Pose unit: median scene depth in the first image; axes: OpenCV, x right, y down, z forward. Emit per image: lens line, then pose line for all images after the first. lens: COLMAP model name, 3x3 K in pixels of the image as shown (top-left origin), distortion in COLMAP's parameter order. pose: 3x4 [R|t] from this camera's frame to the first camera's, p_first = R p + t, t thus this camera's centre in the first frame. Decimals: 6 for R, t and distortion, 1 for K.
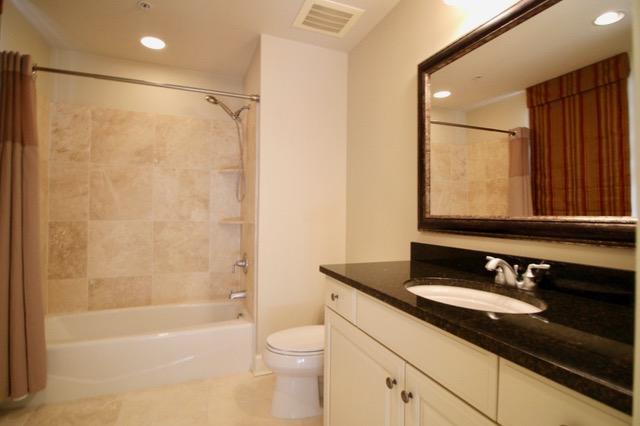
lens RADIAL K [[301.9, 0, 321.2], [0, 301.9, 210.2], [0, 0, 1]] dist [-0.001869, -0.013675]
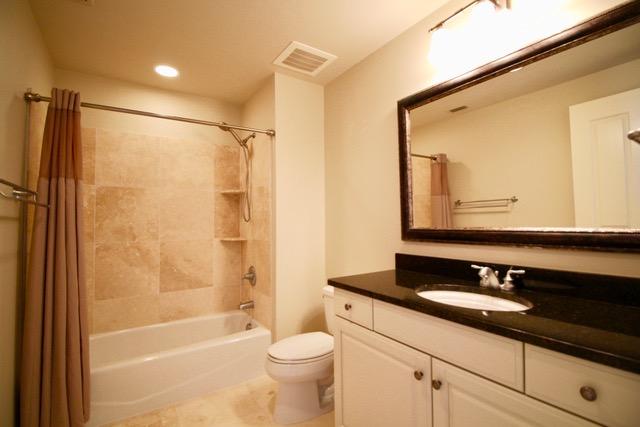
lens RADIAL K [[293.0, 0, 320.0], [0, 293.0, 213.5], [0, 0, 1]] dist [0.000604, -0.012920]
pose [[0.984582, -0.021886, 0.173547, -0.297057], [0.024947, 0.999569, -0.015475, -0.060783], [-0.173133, 0.019566, 0.984704, -0.091961]]
